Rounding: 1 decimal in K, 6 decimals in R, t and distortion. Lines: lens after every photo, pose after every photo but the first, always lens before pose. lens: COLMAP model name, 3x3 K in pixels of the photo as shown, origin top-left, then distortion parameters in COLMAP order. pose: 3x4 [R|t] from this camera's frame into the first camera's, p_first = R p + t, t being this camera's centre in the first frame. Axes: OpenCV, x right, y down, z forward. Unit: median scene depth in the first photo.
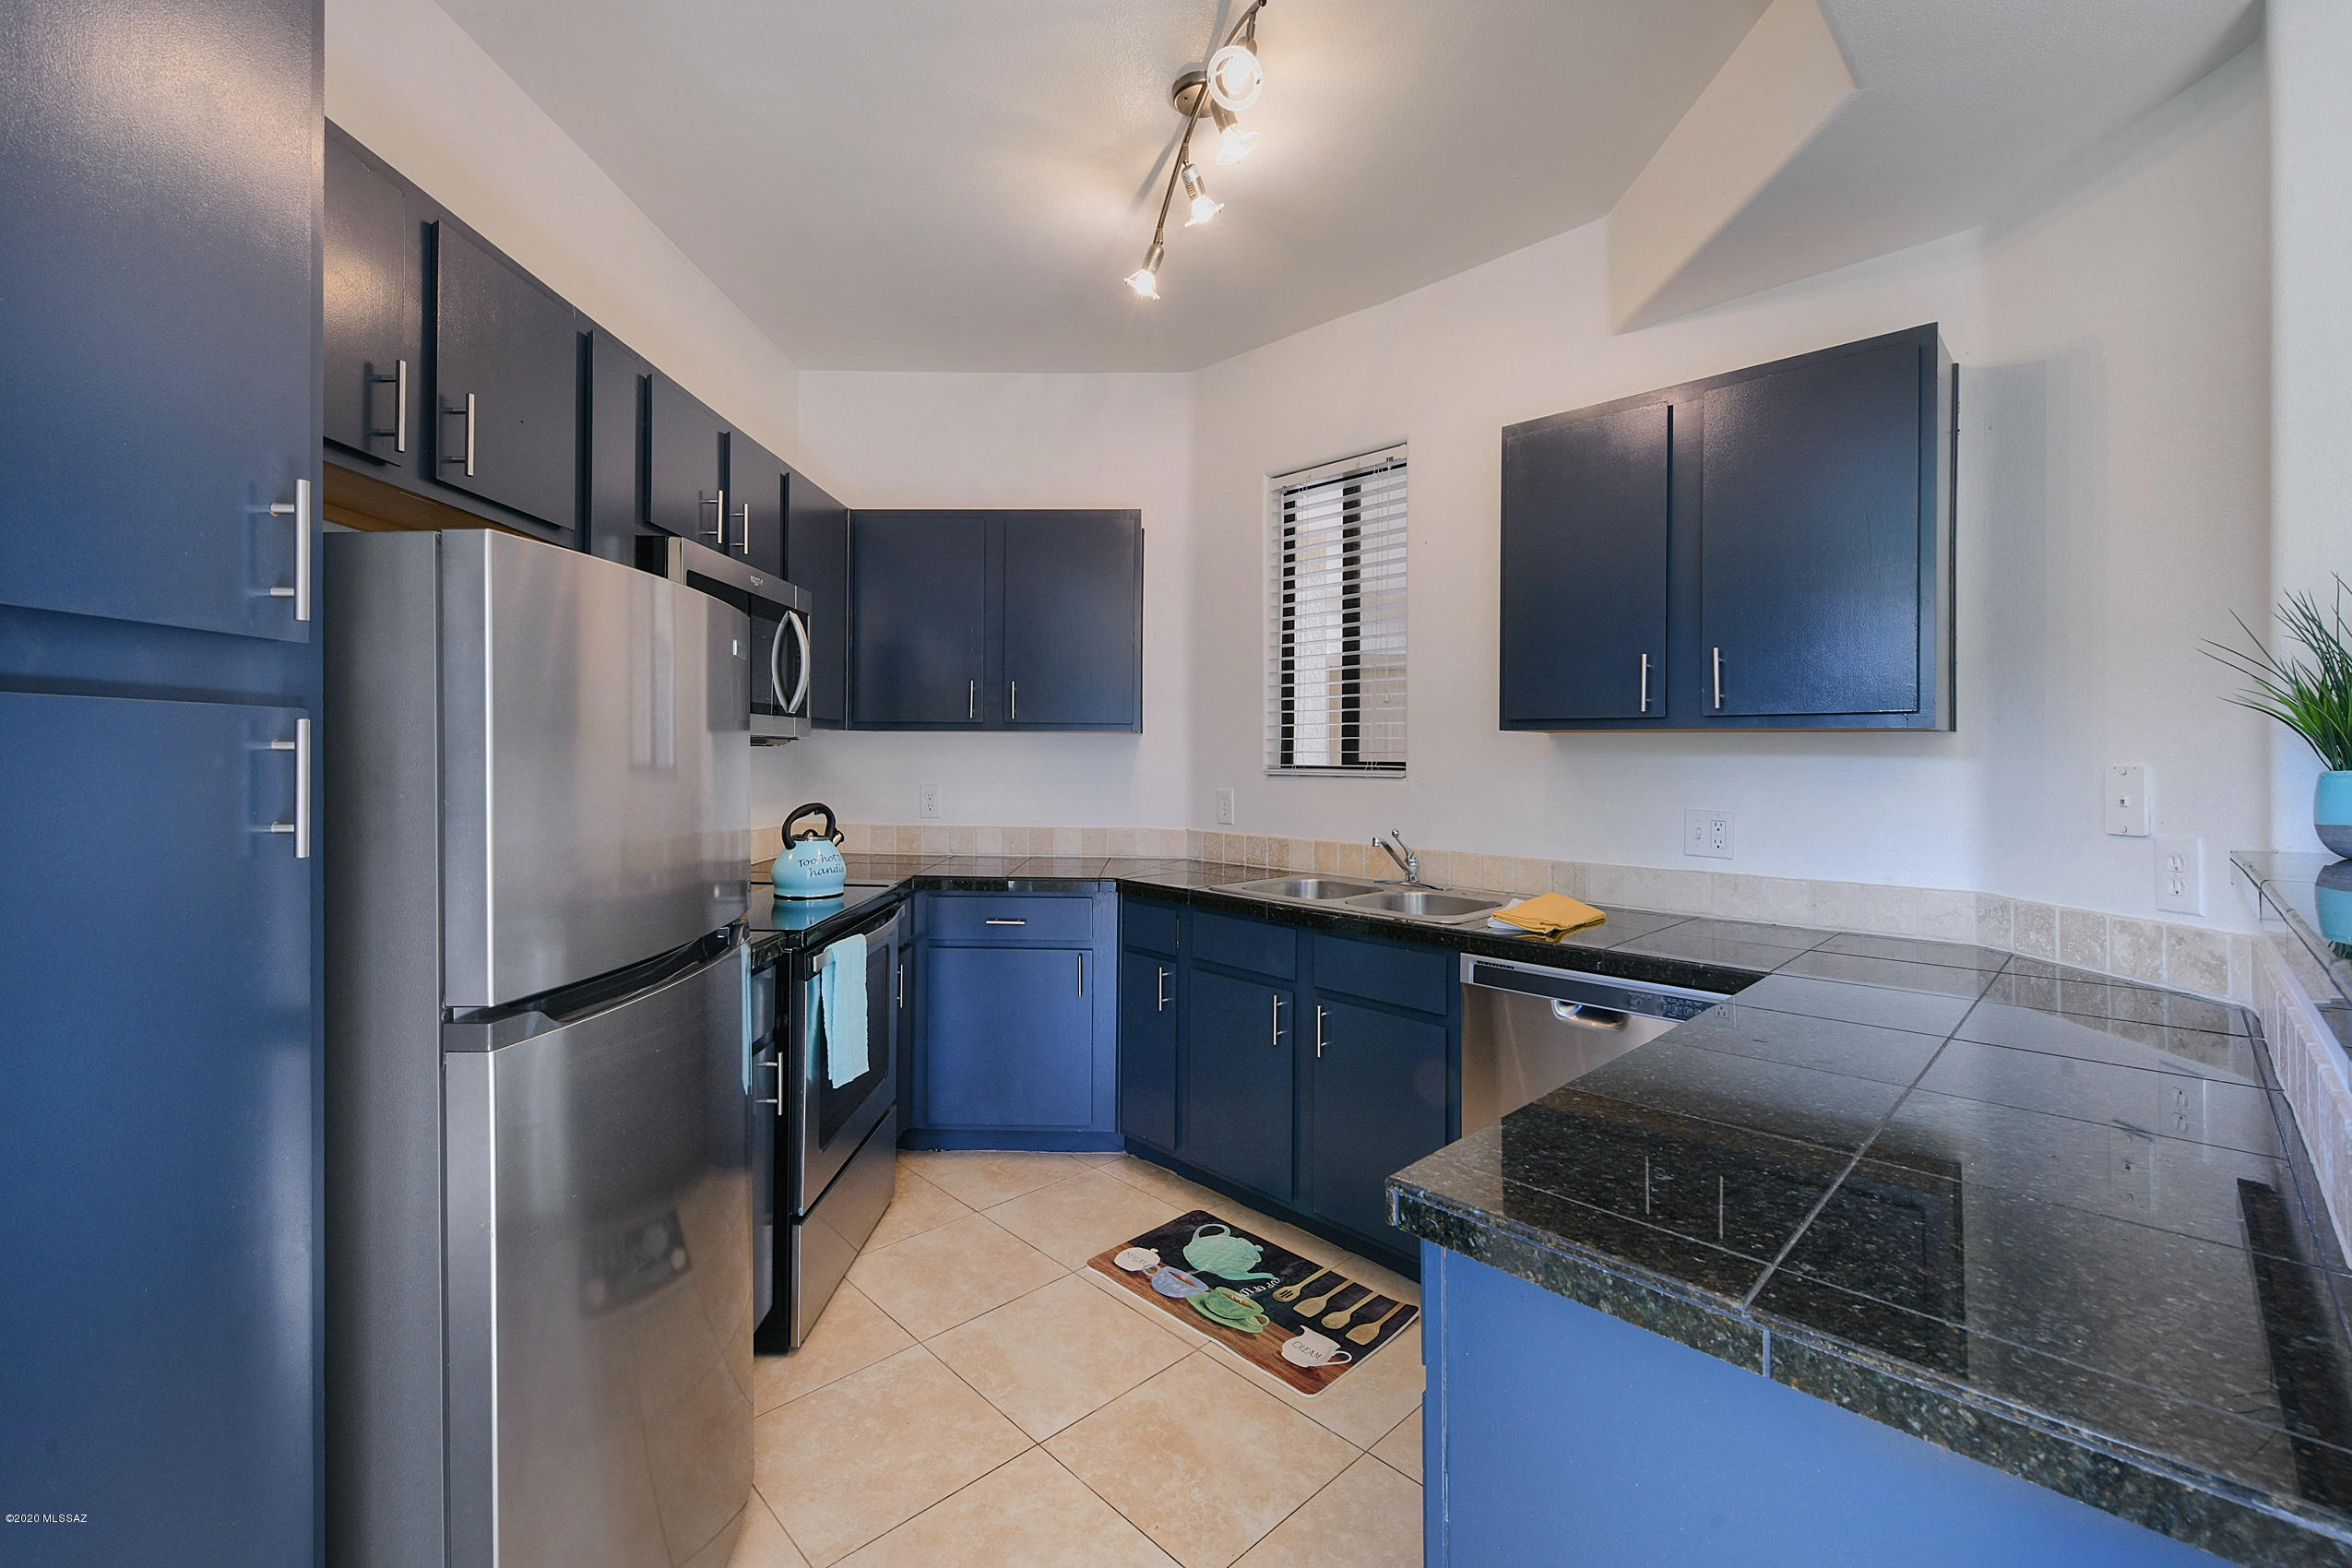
lens RADIAL K [[974.5, 0, 1177.3], [0, 974.5, 766.7], [0, 0, 1]] dist [0.000141, -0.000170]
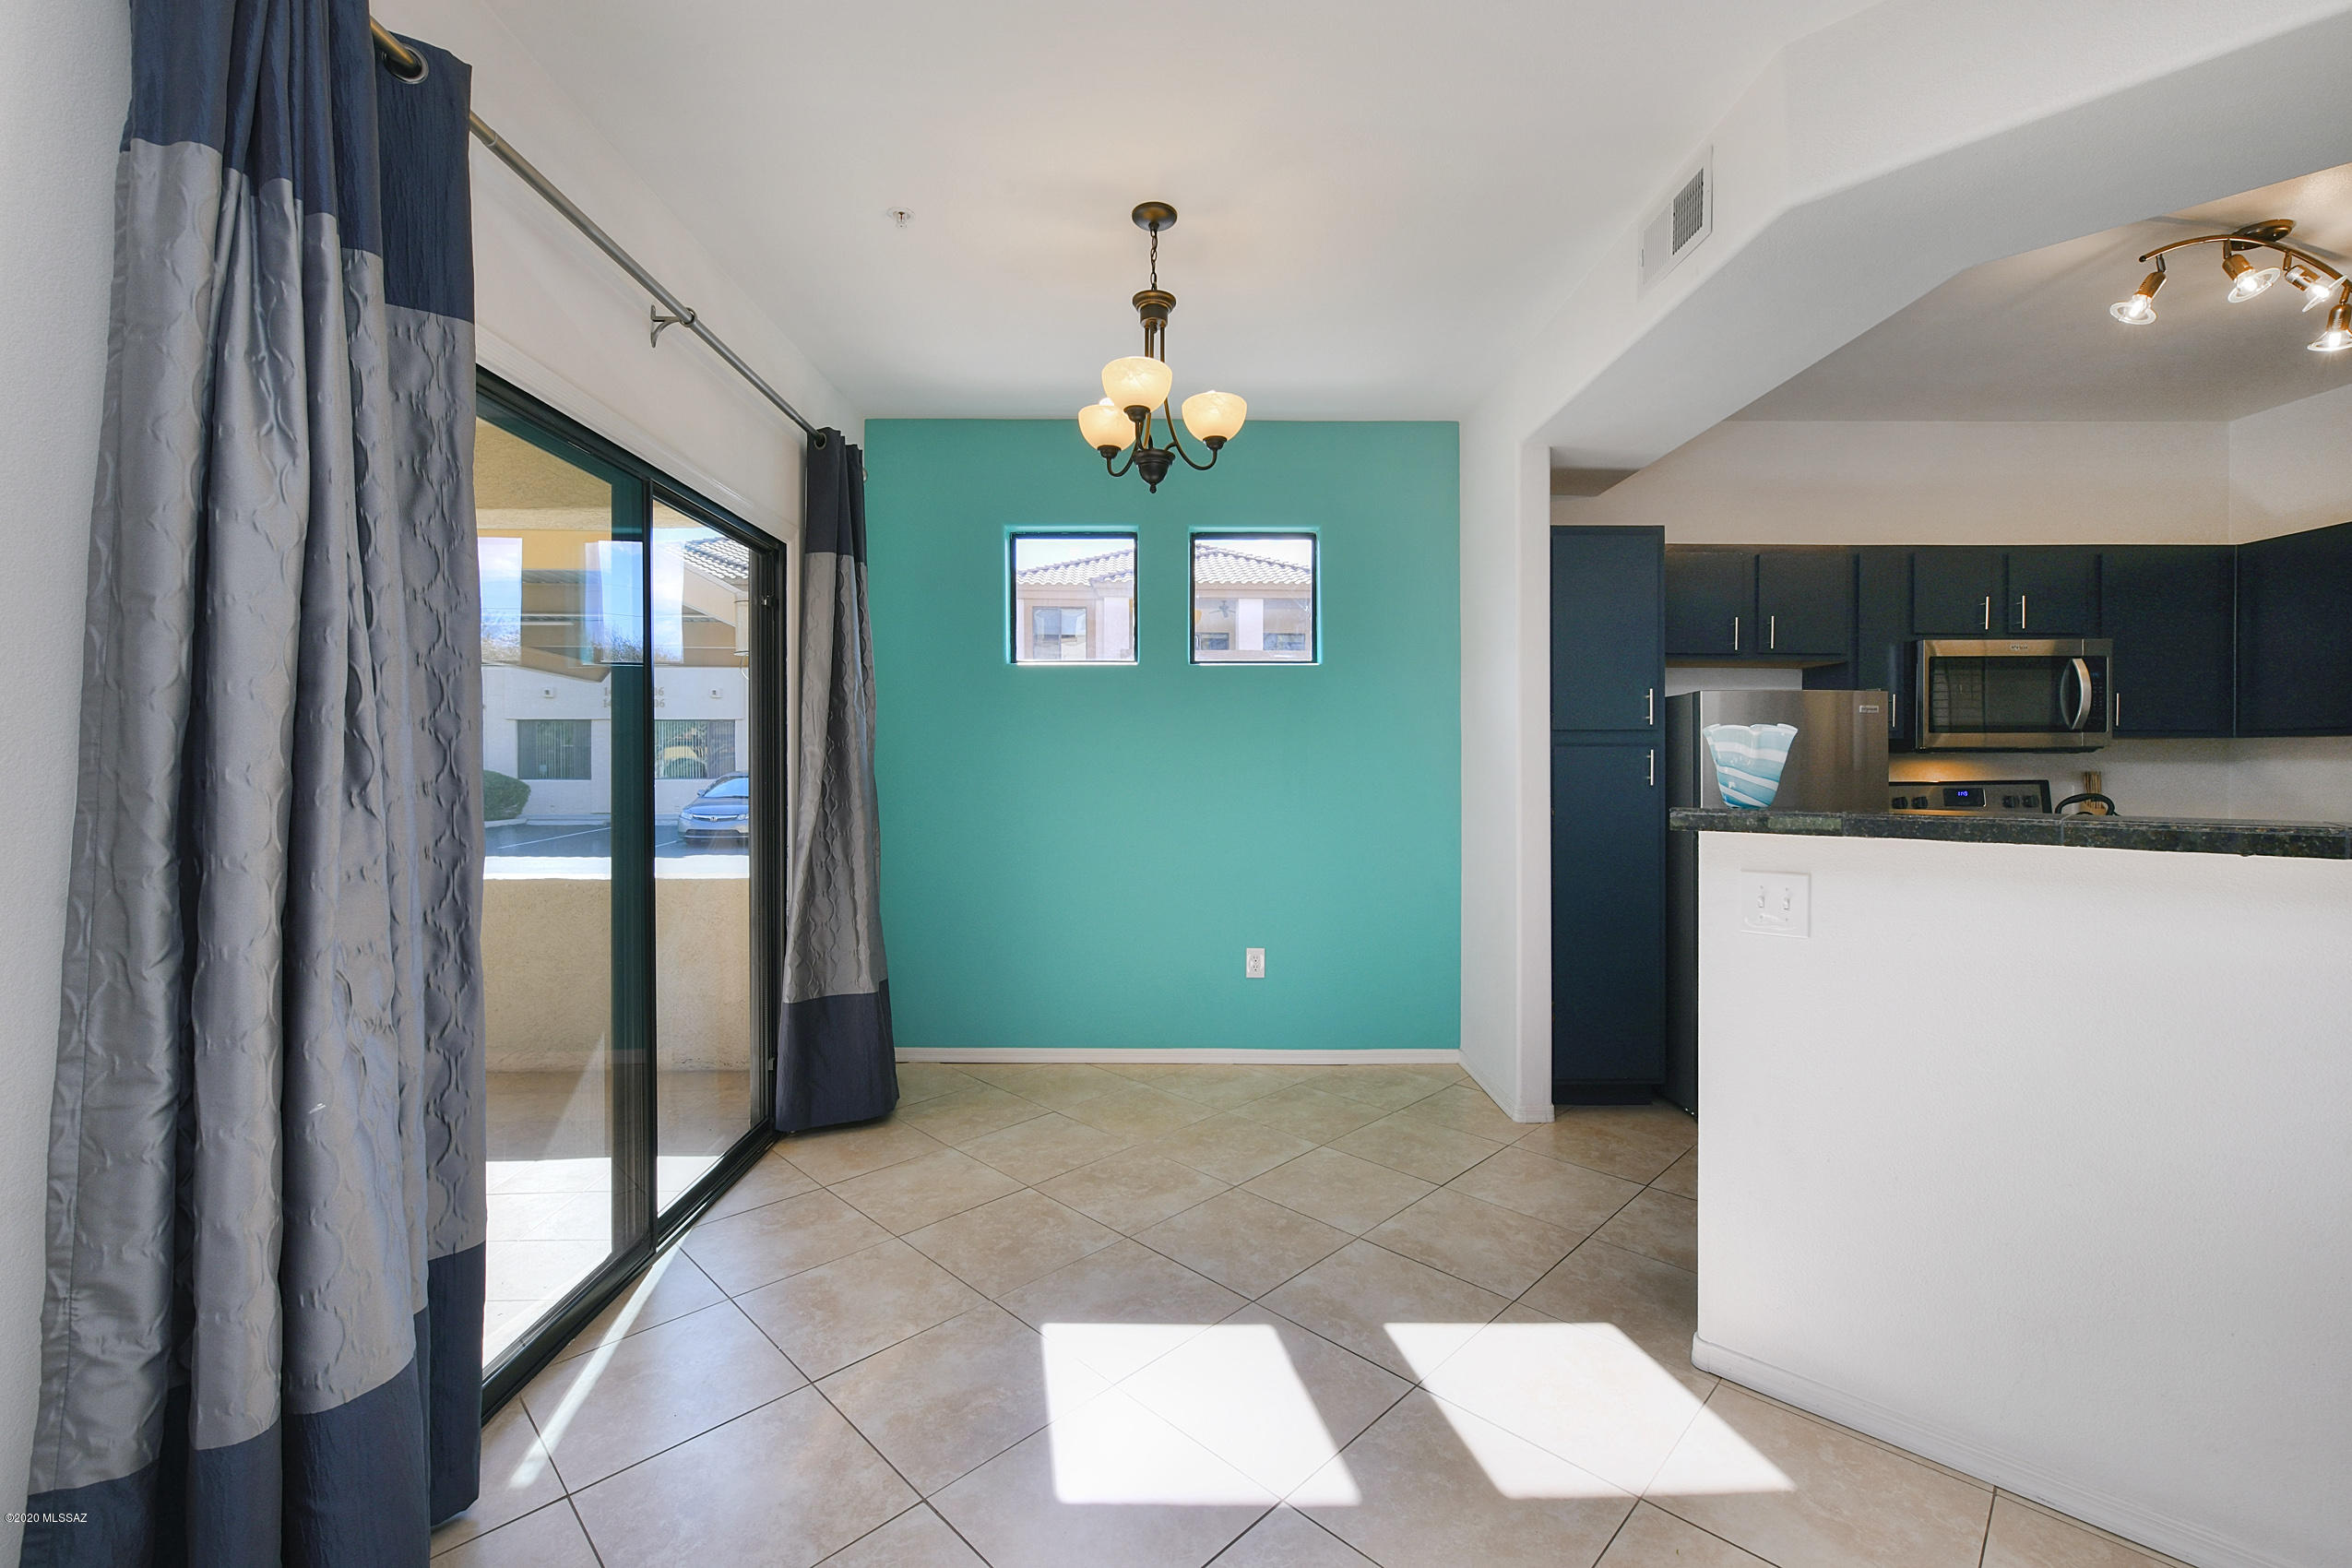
lens RADIAL K [[964.6, 0, 1176.0], [0, 964.6, 784.0], [0, 0, 1]] dist [-0.000318, -0.000300]
pose [[0.012869, 0.003215, -0.999912, 0.979925], [-0.008119, 0.999962, 0.003110, 0.029494], [0.999884, 0.008079, 0.012894, -0.330030]]
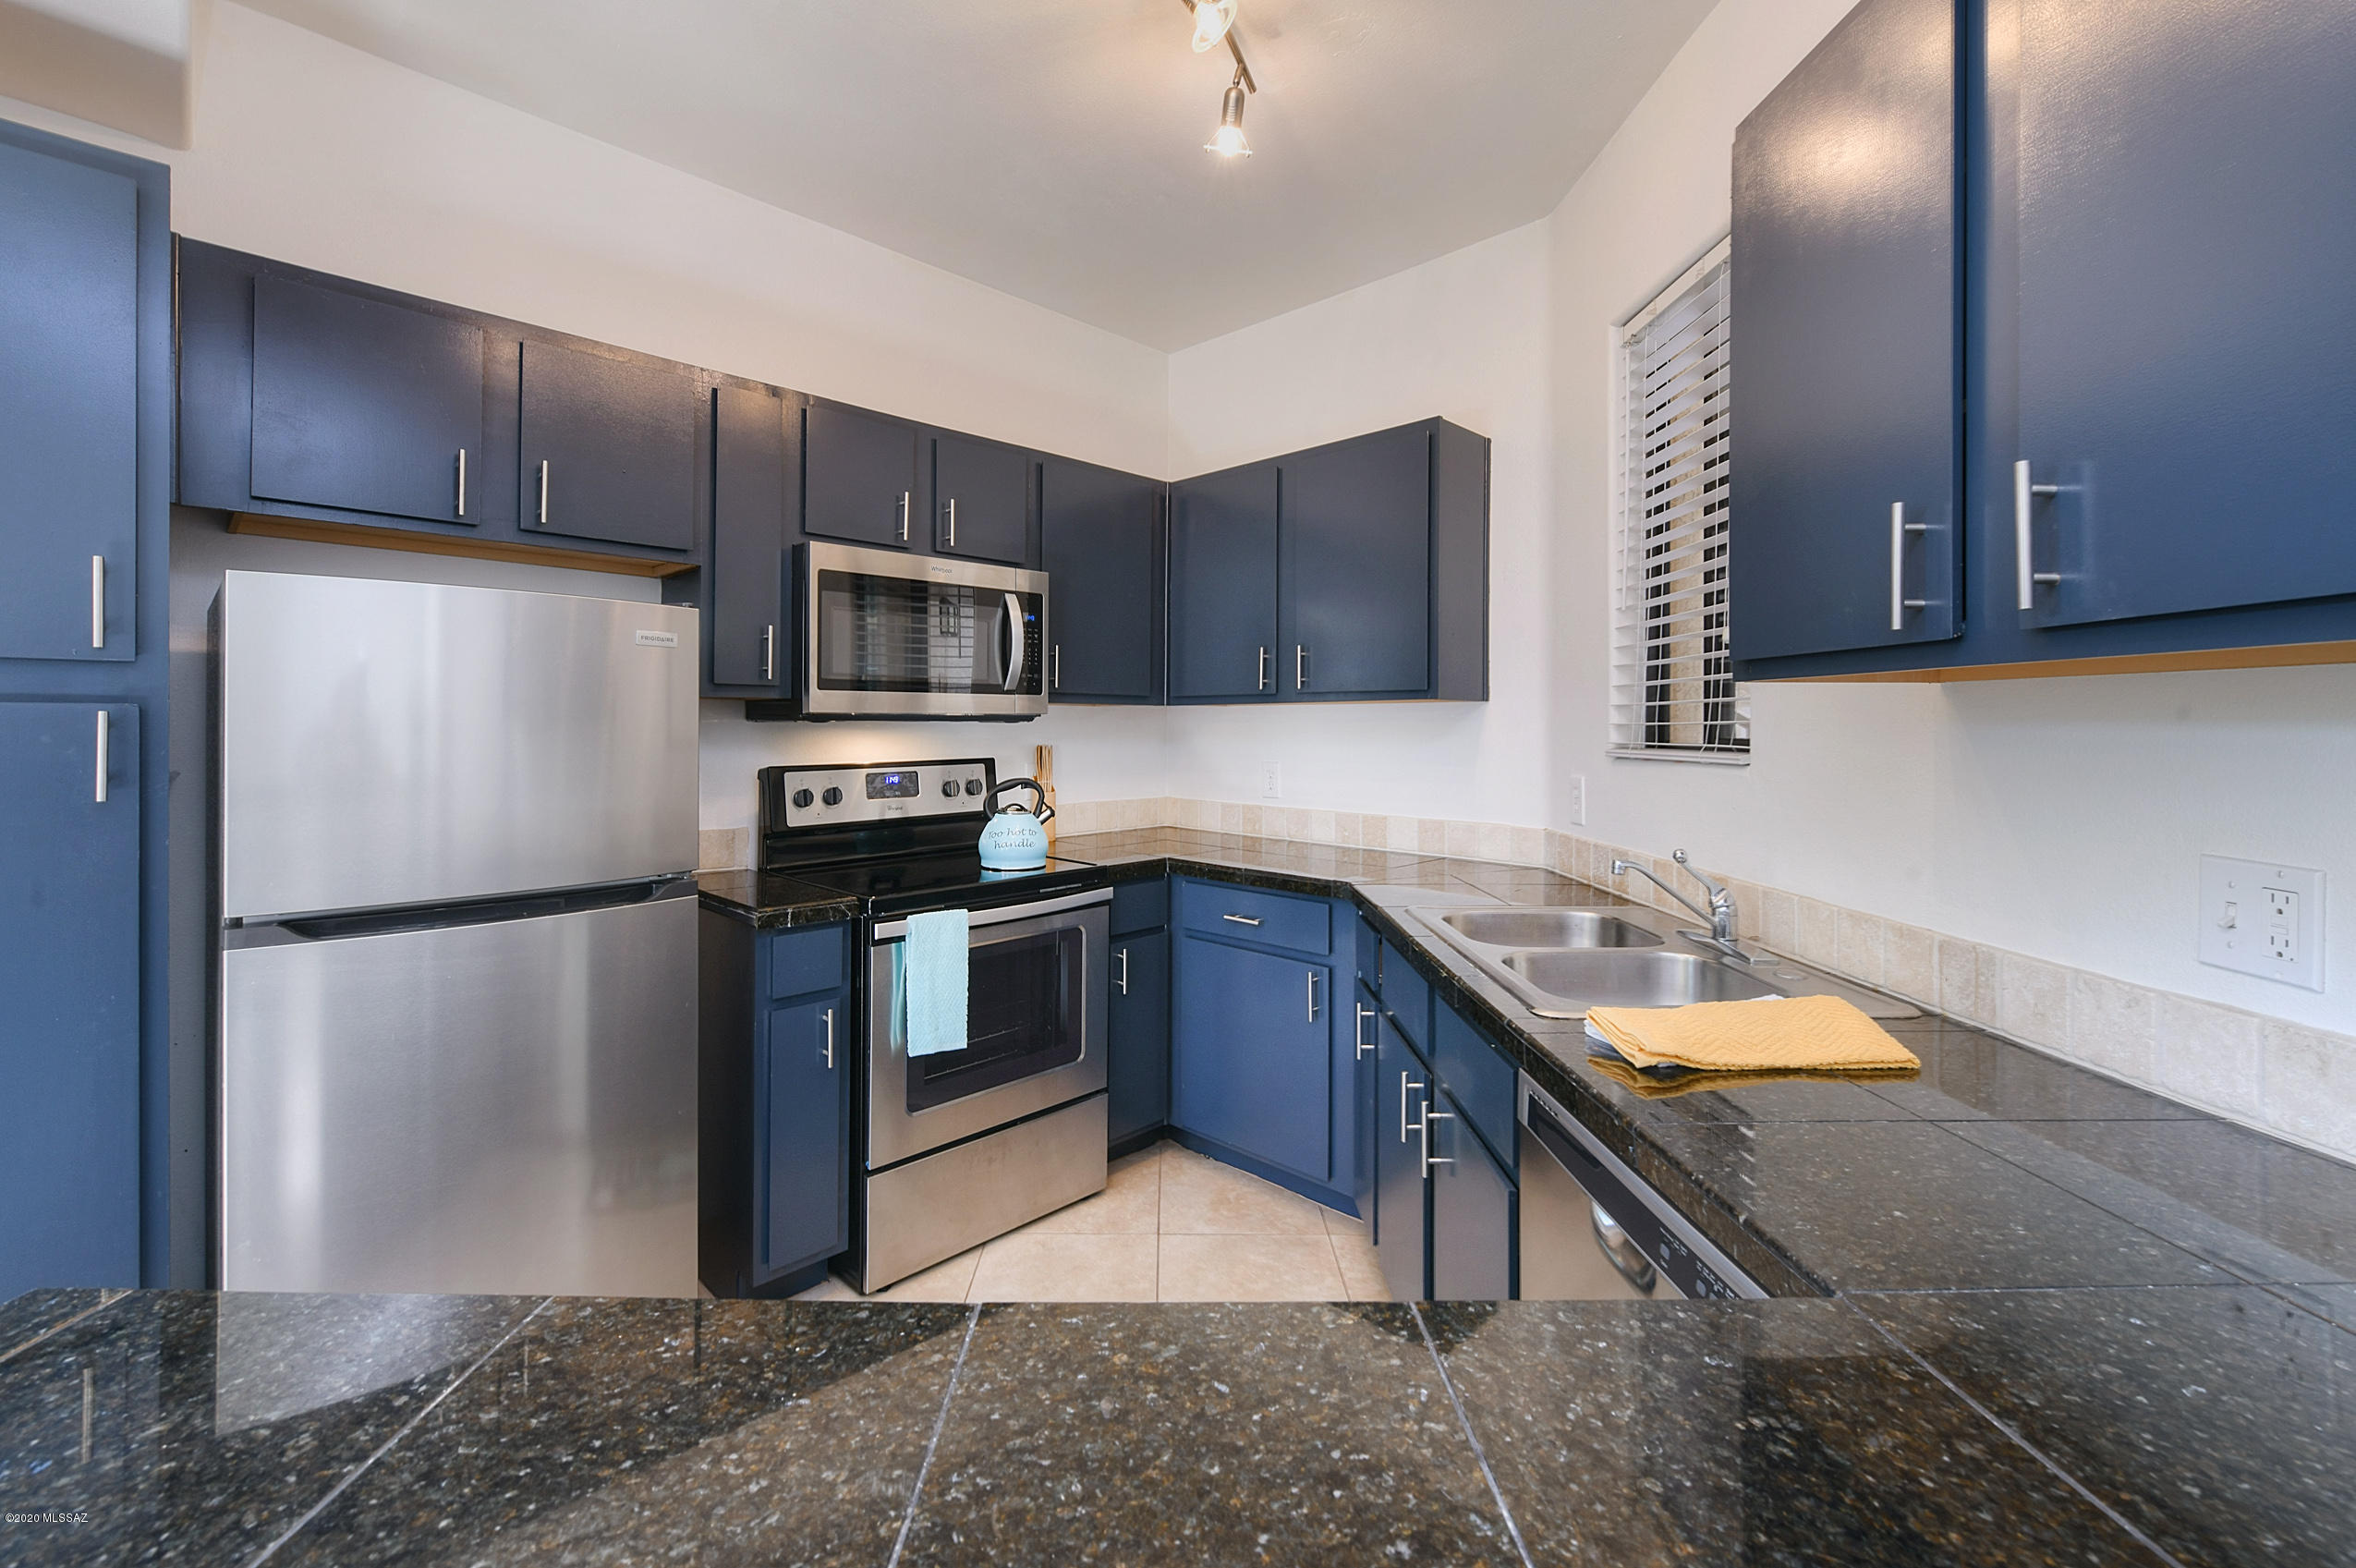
lens RADIAL K [[992.8, 0, 1177.4], [0, 992.8, 736.1], [0, 0, 1]] dist [-0.001246, -0.001235]
pose [[0.714161, -0.000636, -0.699981, 0.467344], [-0.002998, 0.999988, -0.003968, -0.003618], [0.699975, 0.004933, 0.714151, 0.358691]]
